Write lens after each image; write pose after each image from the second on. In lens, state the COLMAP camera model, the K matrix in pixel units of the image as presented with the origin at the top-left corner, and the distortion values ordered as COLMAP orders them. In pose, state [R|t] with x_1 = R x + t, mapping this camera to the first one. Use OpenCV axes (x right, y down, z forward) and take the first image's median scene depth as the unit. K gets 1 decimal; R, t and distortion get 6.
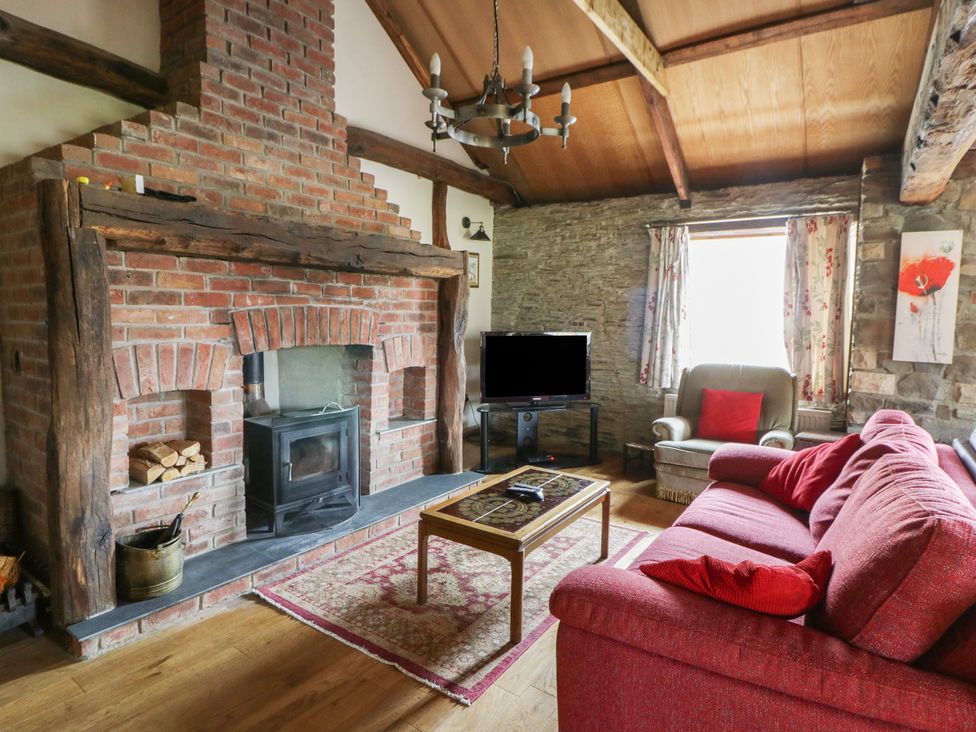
lens RADIAL K [[529.1, 0, 504.9], [0, 529.1, 350.8], [0, 0, 1]] dist [0.000192, -0.017145]
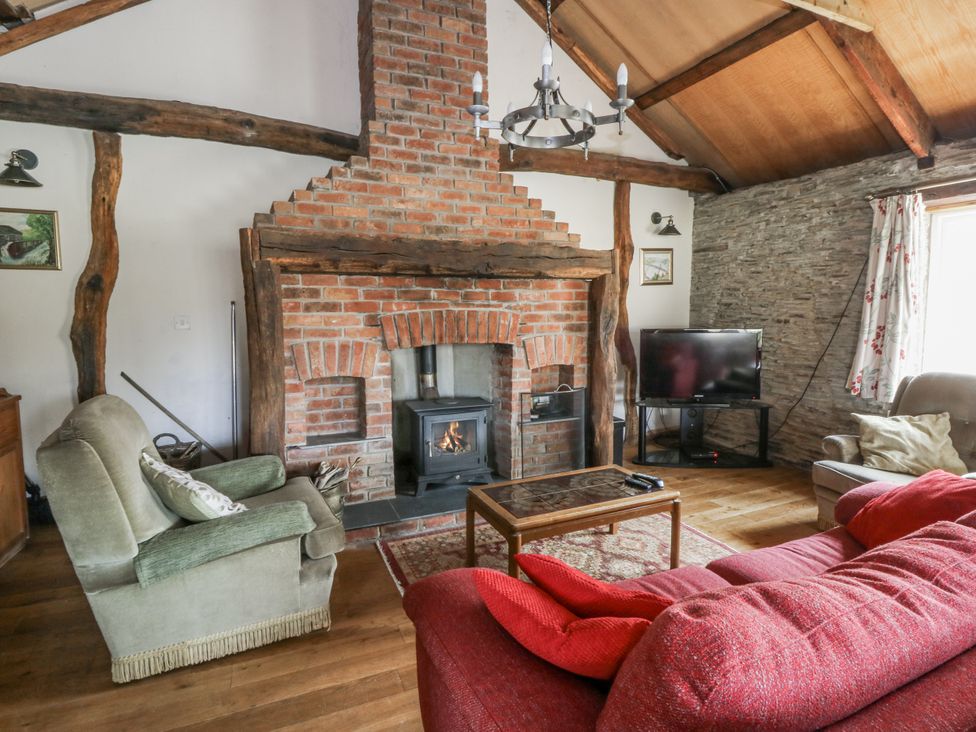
lens RADIAL K [[508.1, 0, 504.8], [0, 508.1, 352.2], [0, 0, 1]] dist [-0.000189, -0.013384]
pose [[0.853286, 0.020498, -0.521040, 0.282387], [-0.015869, 0.999785, 0.013345, -0.006585], [0.521202, -0.003119, 0.853428, 0.091782]]
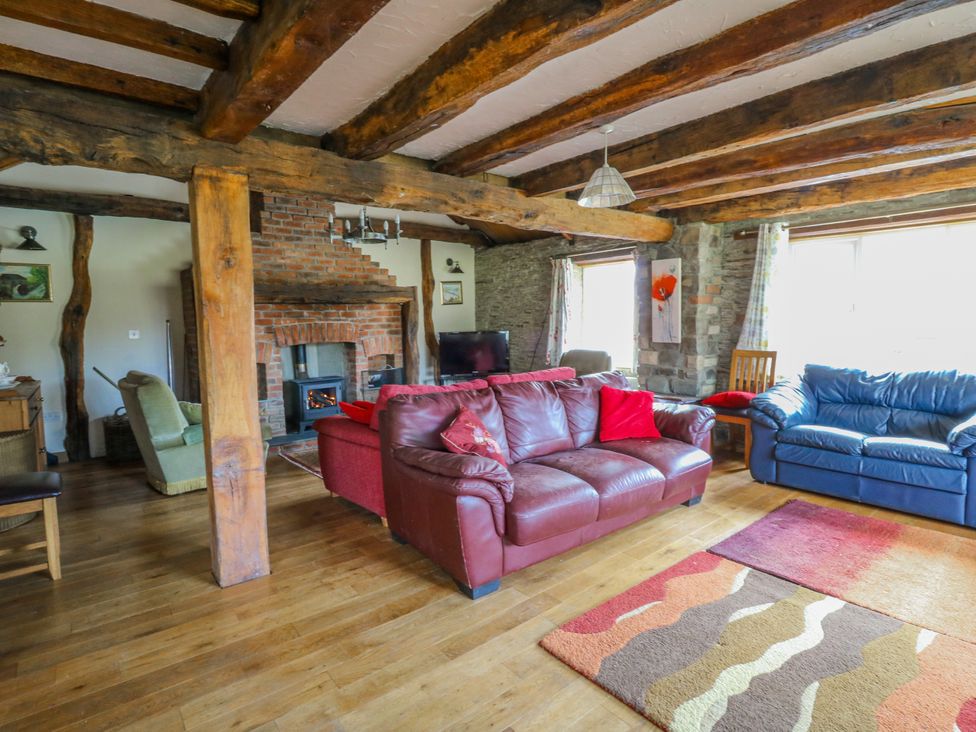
lens RADIAL K [[510.6, 0, 504.5], [0, 510.6, 355.7], [0, 0, 1]] dist [0.004732, -0.014816]
pose [[0.964174, -0.022342, -0.264330, 0.721754], [0.022758, 0.999740, -0.001491, 0.051207], [0.264294, -0.004578, 0.964431, -0.587941]]
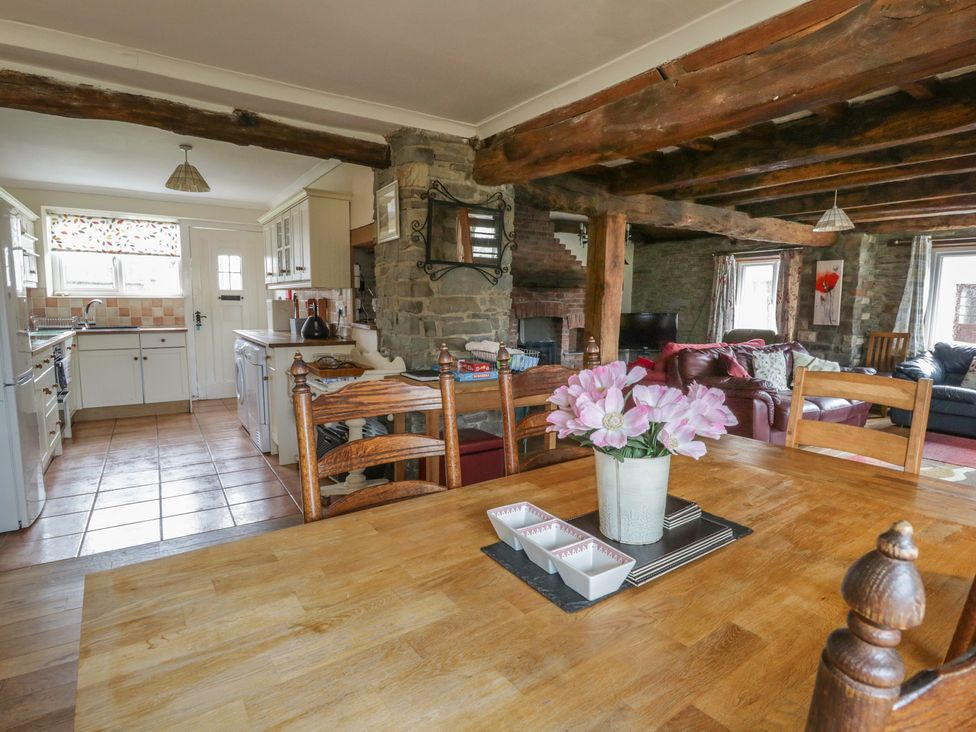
lens RADIAL K [[521.8, 0, 500.1], [0, 521.8, 361.5], [0, 0, 1]] dist [0.002657, -0.015567]
pose [[0.926314, 0.028959, -0.375639, 0.385623], [-0.017165, 0.999250, 0.034707, 0.112615], [0.376362, -0.025702, 0.926116, -1.319319]]
